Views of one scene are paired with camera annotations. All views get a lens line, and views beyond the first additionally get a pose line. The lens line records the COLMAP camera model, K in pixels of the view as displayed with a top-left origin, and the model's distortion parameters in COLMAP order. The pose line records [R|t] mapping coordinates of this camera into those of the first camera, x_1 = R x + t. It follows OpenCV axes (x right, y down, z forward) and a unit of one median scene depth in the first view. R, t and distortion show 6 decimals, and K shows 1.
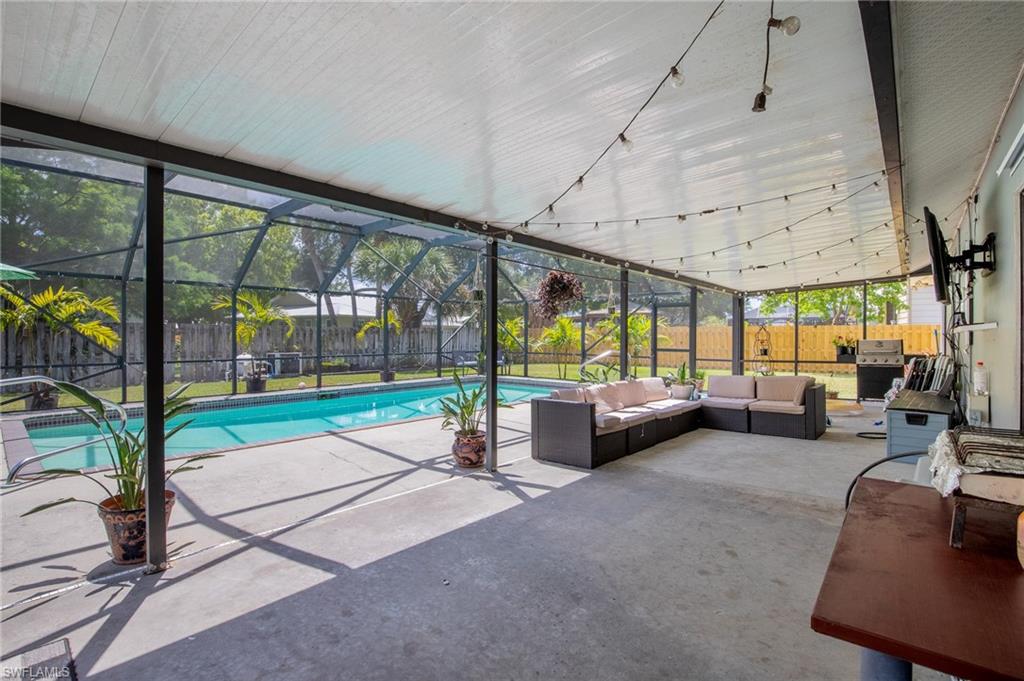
lens RADIAL K [[470.2, 0, 514.2], [0, 470.2, 342.0], [0, 0, 1]] dist [-0.032298, 0.004560]
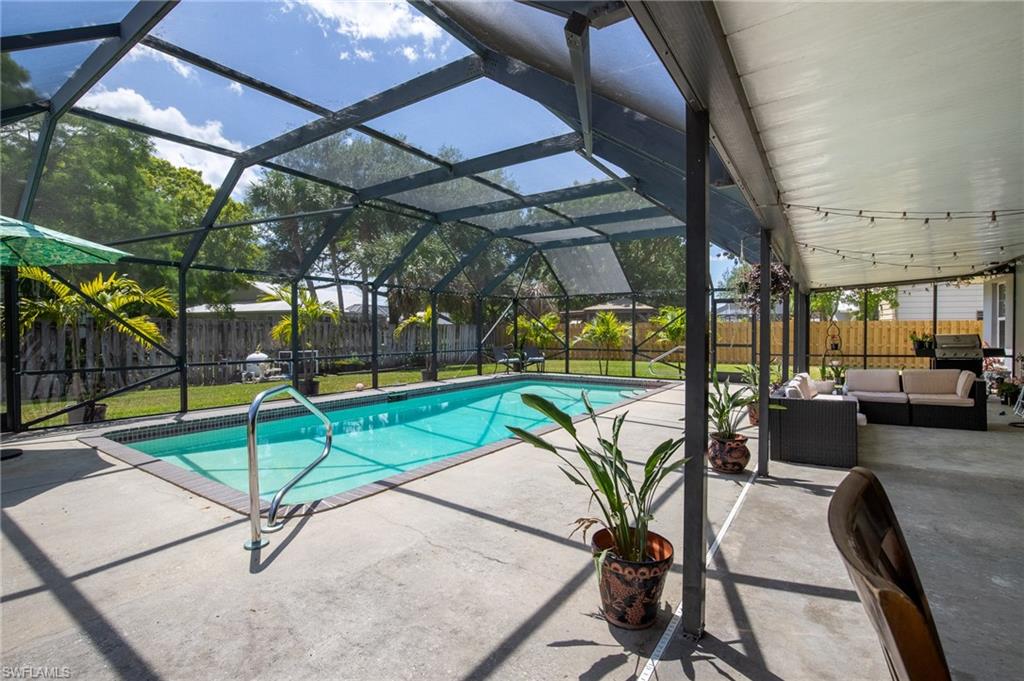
lens RADIAL K [[470.2, 0, 516.1], [0, 470.2, 342.4], [0, 0, 1]] dist [-0.032298, 0.004560]
pose [[0.992298, -0.005237, 0.123762, -0.299449], [0.004074, 0.999945, 0.009655, -0.000914], [-0.123805, -0.009077, 0.992265, 0.066361]]
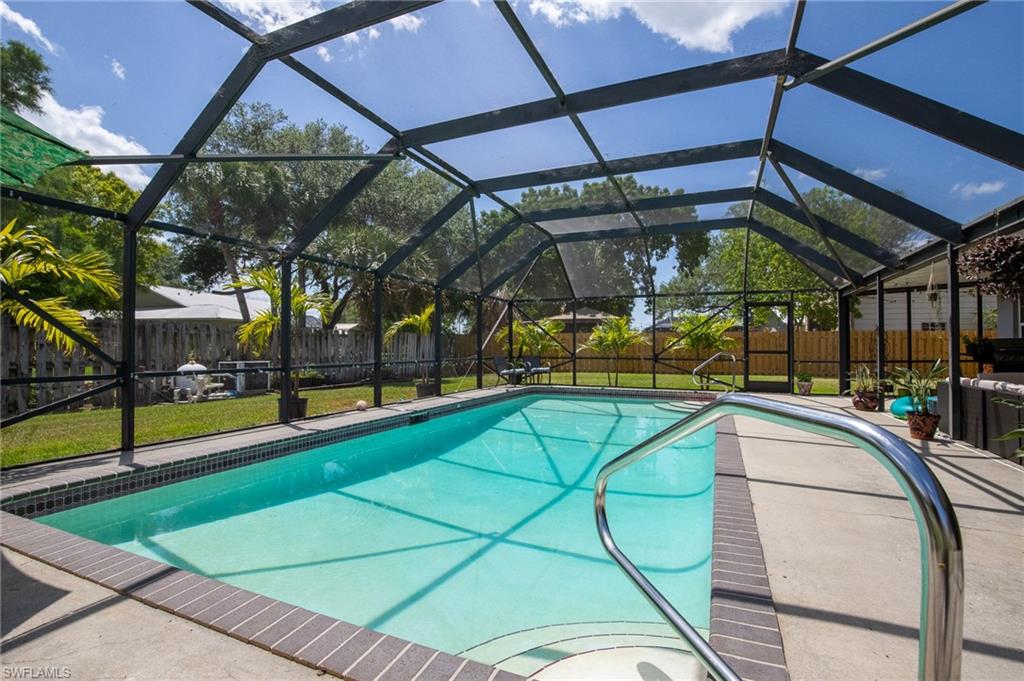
lens RADIAL K [[470.2, 0, 516.3], [0, 470.2, 341.7], [0, 0, 1]] dist [-0.032298, 0.004560]
pose [[0.954309, 0.002753, 0.298809, -0.501520], [0.004478, 0.999714, -0.023512, 0.019034], [-0.298788, 0.023775, 0.954023, 0.304170]]
